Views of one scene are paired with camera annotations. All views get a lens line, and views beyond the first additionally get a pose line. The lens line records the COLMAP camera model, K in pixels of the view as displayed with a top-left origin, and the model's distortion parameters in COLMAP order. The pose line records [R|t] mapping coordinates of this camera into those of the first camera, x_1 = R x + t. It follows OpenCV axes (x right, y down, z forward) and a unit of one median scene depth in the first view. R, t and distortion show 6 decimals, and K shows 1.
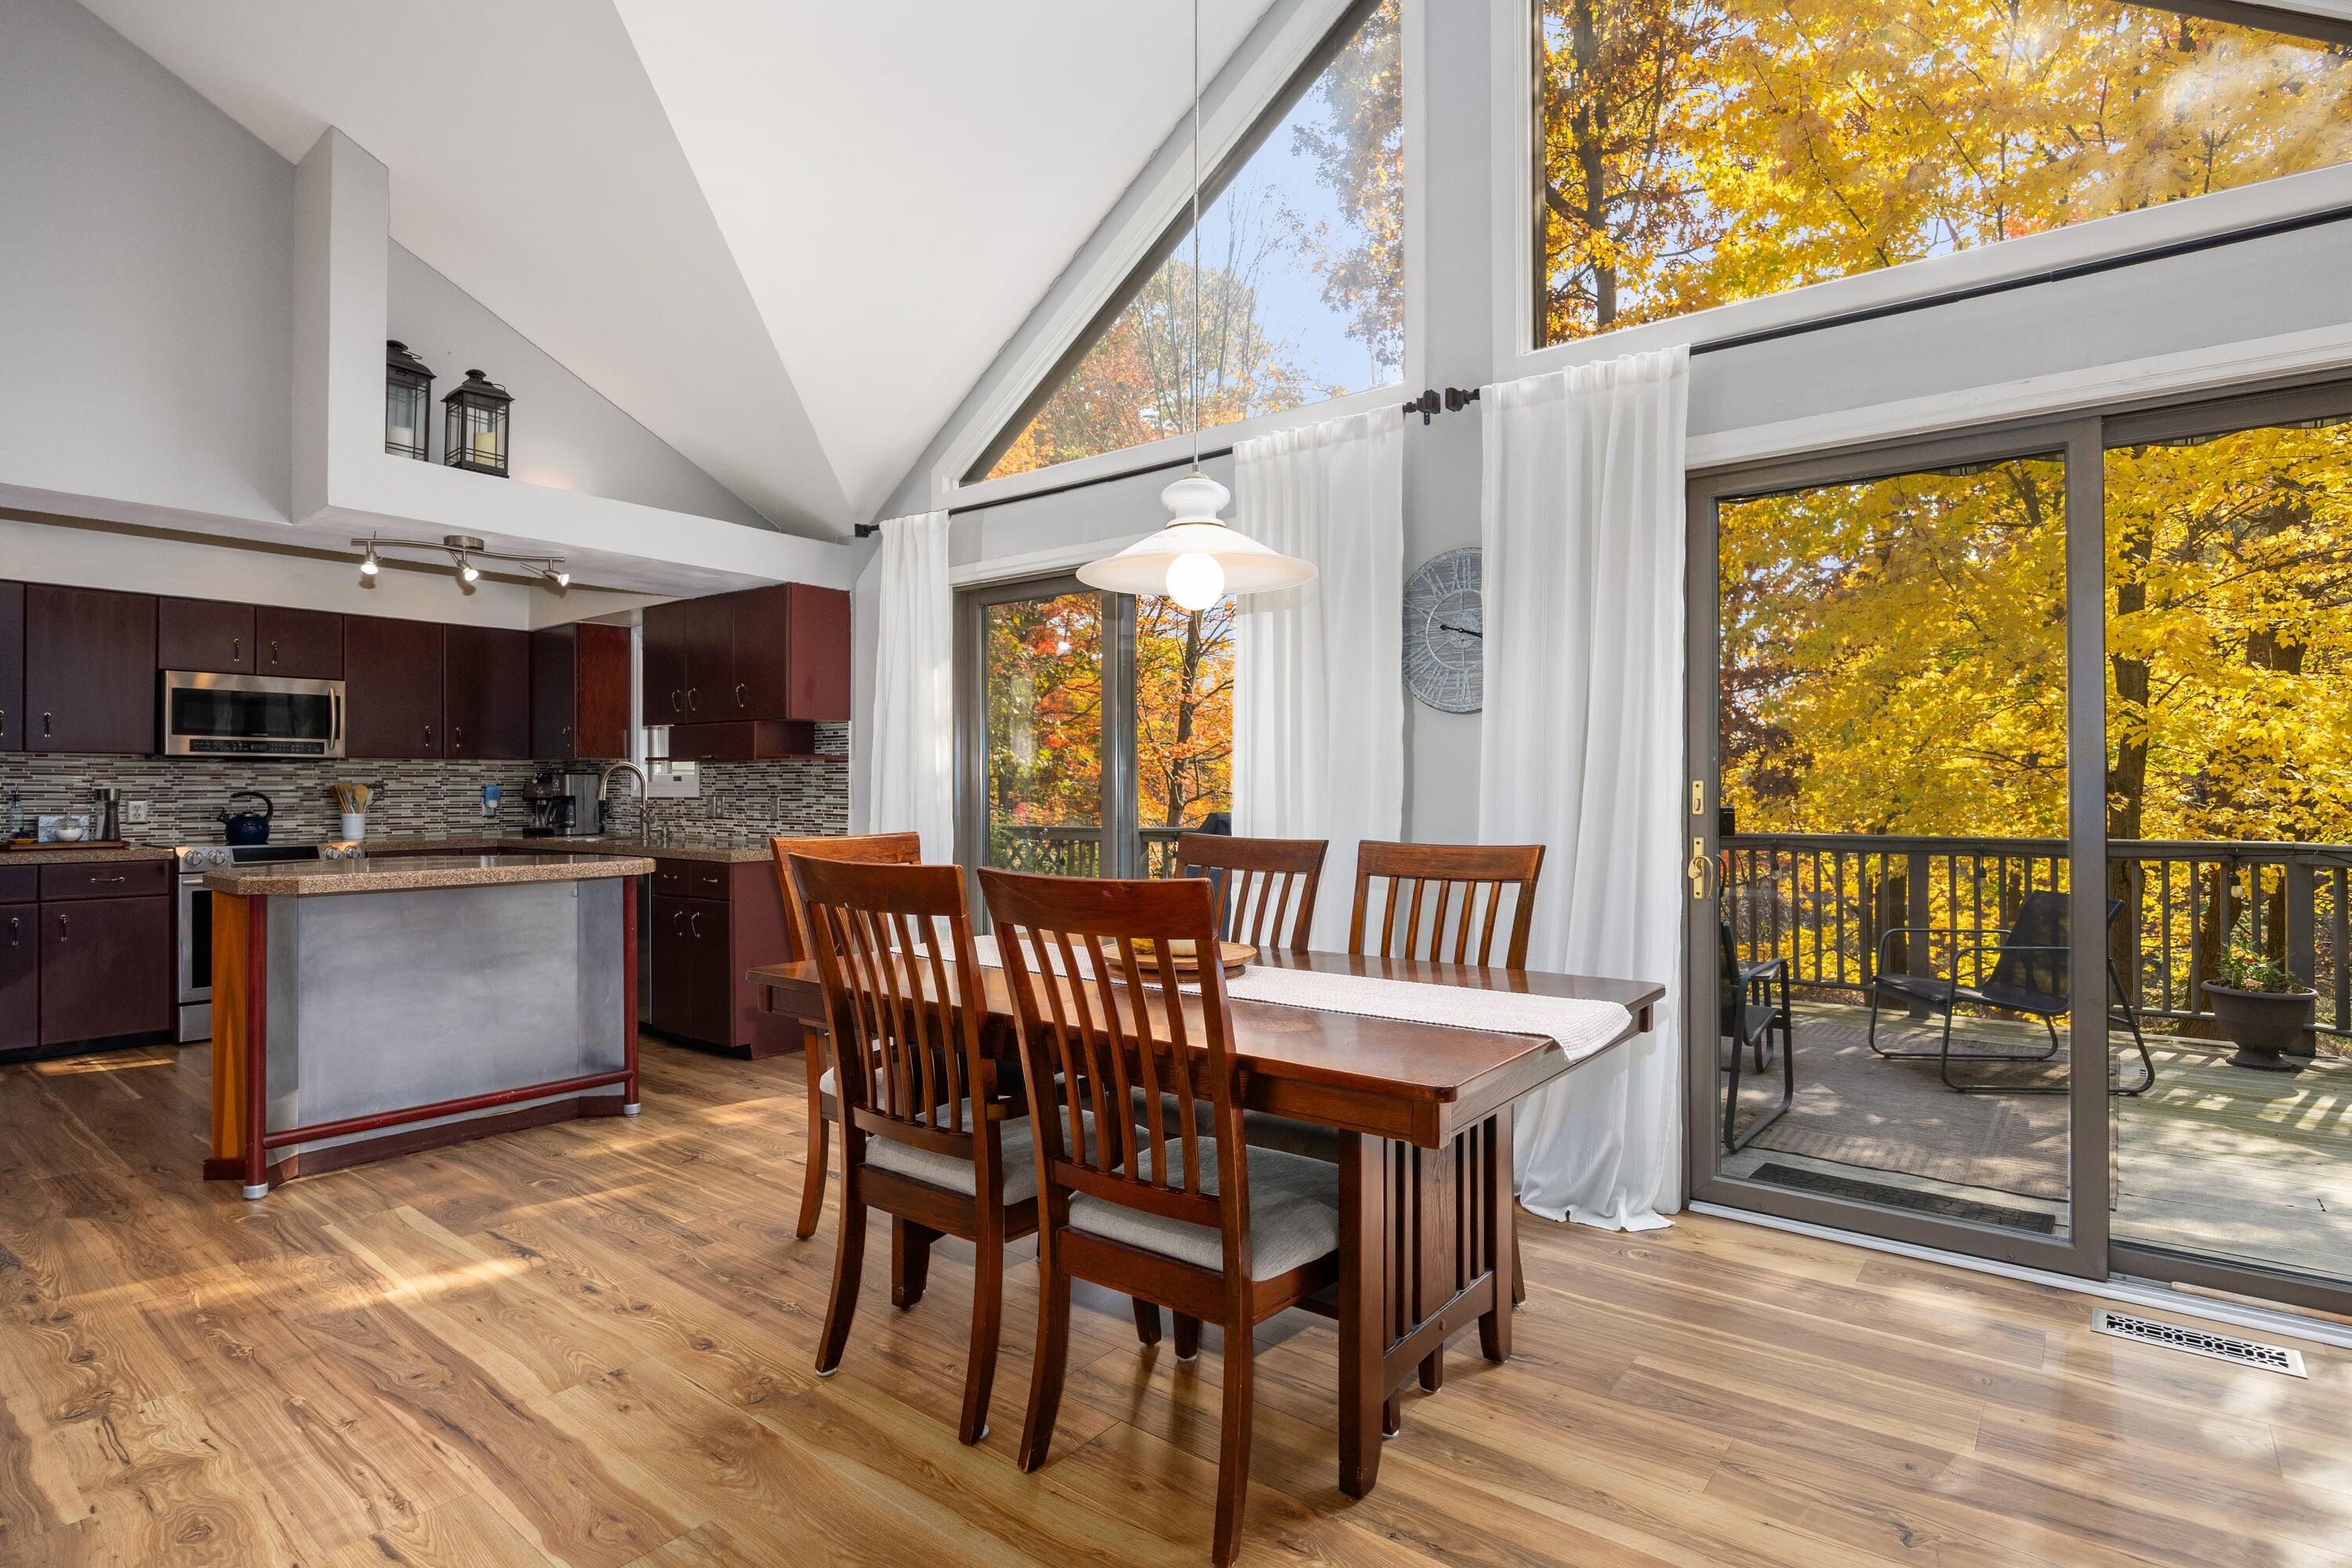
lens RADIAL K [[1185.7, 0, 1162.8], [0, 1185.7, 782.2], [0, 0, 1]] dist [-0.001213, 0.000553]
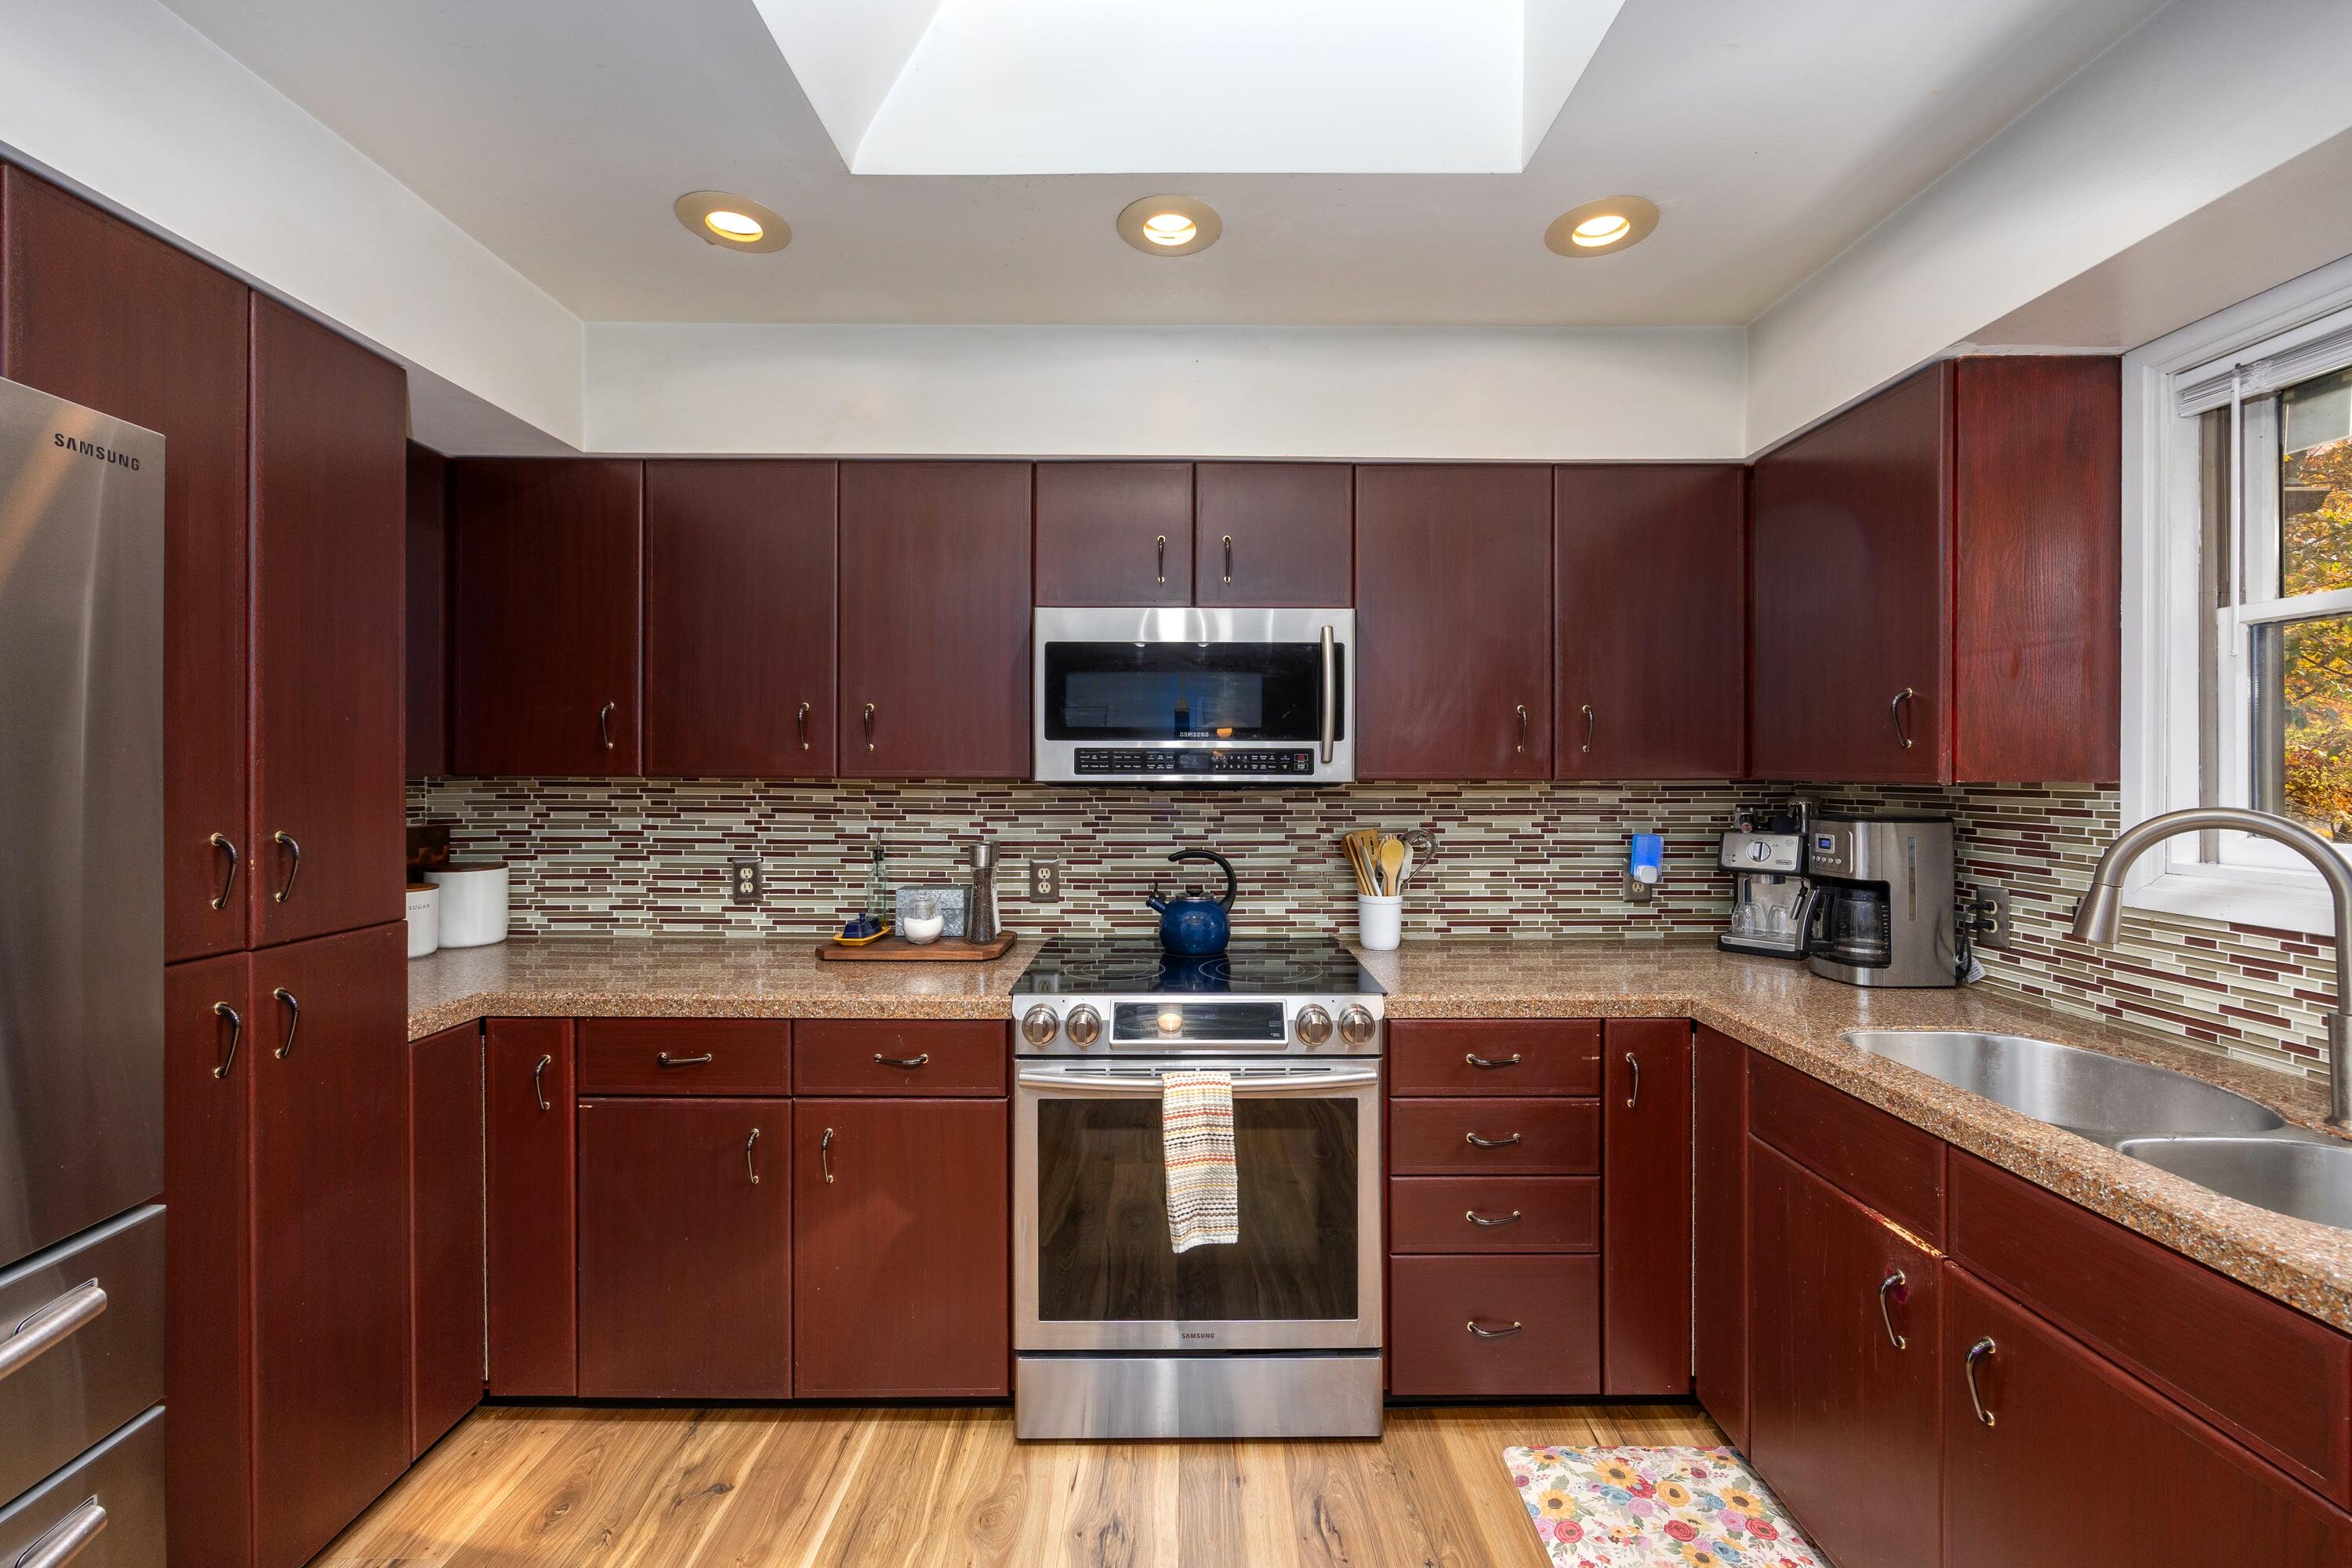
lens RADIAL K [[954.4, 0, 1175.9], [0, 954.4, 770.8], [0, 0, 1]] dist [-0.000980, 0.000526]
pose [[0.631423, 0.005836, -0.775416, -0.504117], [0.002182, 0.999954, 0.009303, -0.031436], [0.775435, -0.007566, 0.631382, 0.801571]]
